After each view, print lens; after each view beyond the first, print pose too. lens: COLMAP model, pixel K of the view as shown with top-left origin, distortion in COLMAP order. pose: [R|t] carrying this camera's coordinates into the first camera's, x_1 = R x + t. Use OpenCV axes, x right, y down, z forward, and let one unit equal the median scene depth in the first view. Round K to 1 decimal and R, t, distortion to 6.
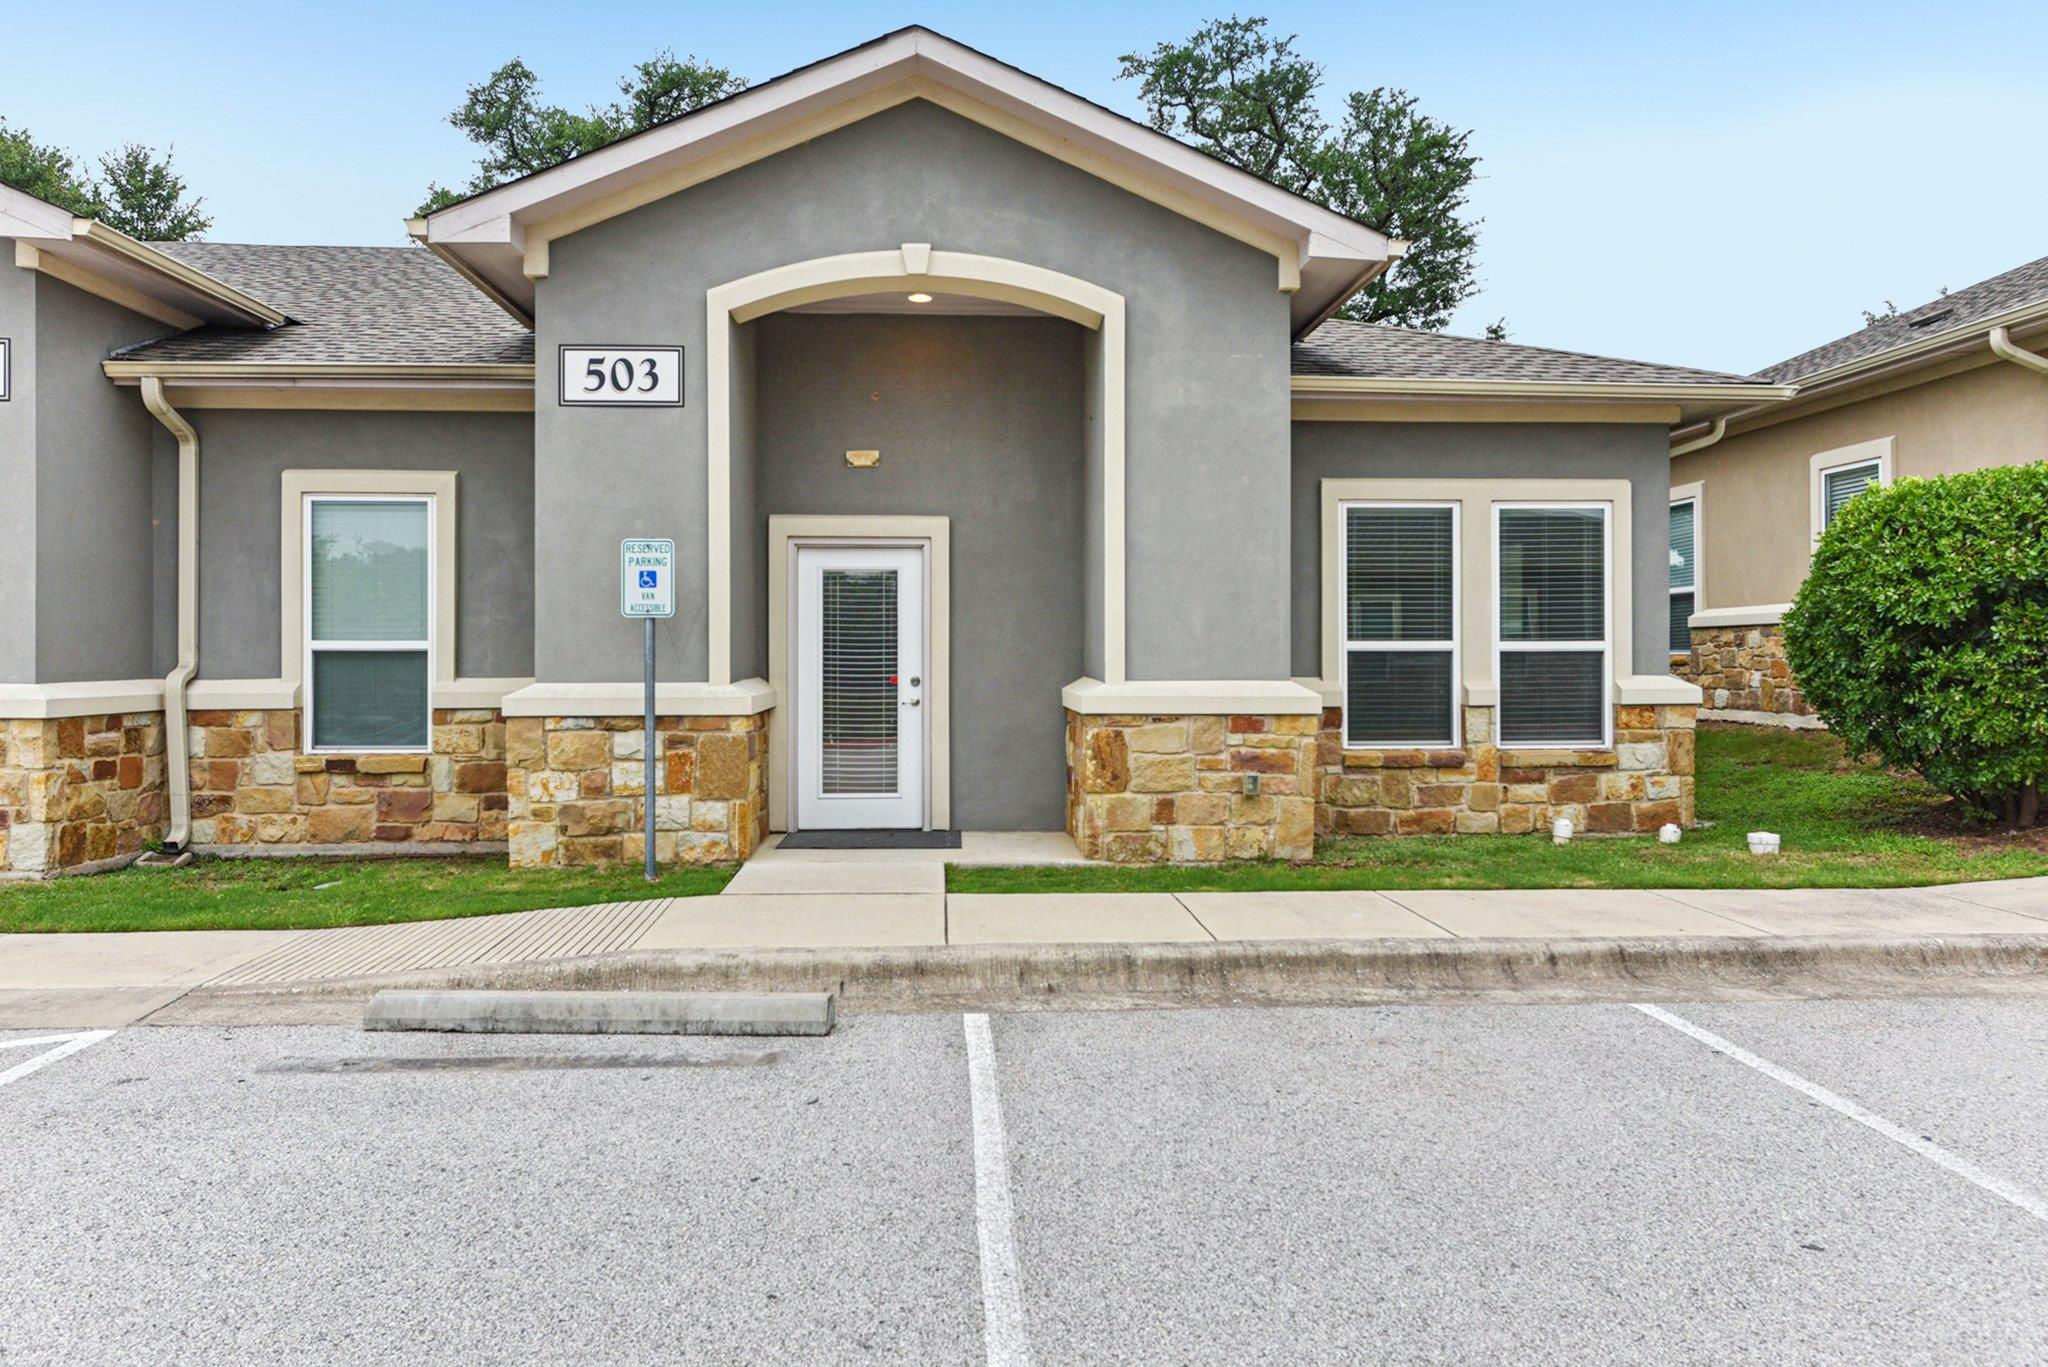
lens RADIAL K [[1496.6, 0, 1024.0], [0, 1496.6, 680.3], [0, 0, 1]] dist [0.005642, -0.005092]
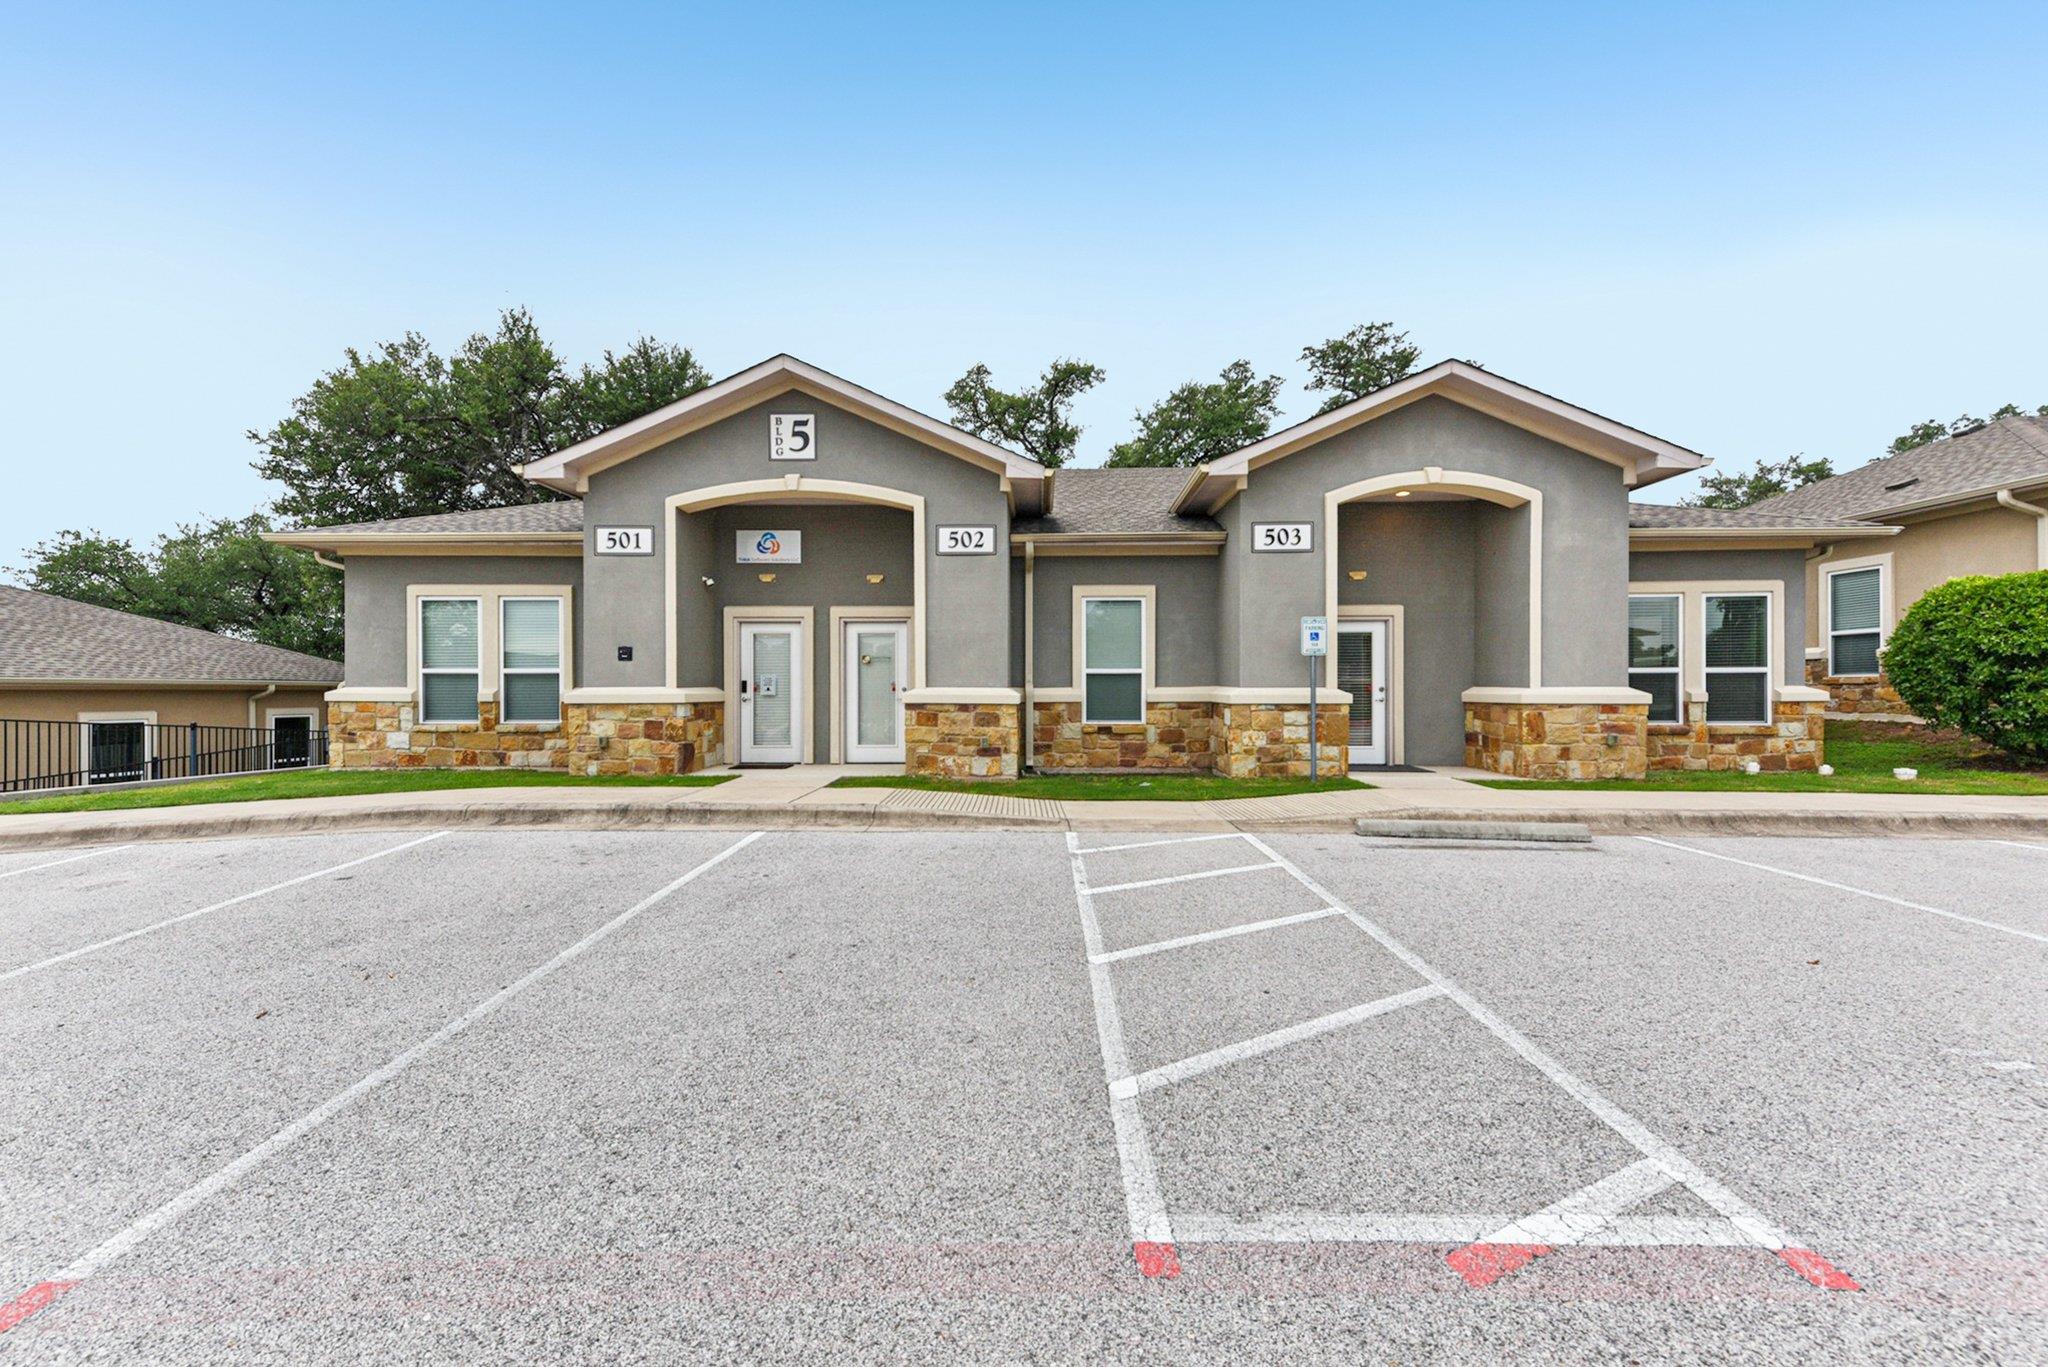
lens RADIAL K [[865.3, 0, 1023.7], [0, 865.3, 702.4], [0, 0, 1]] dist [0.031688, 0.000153]
pose [[0.995562, 0.001429, -0.094099, -0.462443], [-0.001395, 0.999999, 0.000423, 0.019667], [0.094099, -0.000290, 0.995563, -0.190991]]
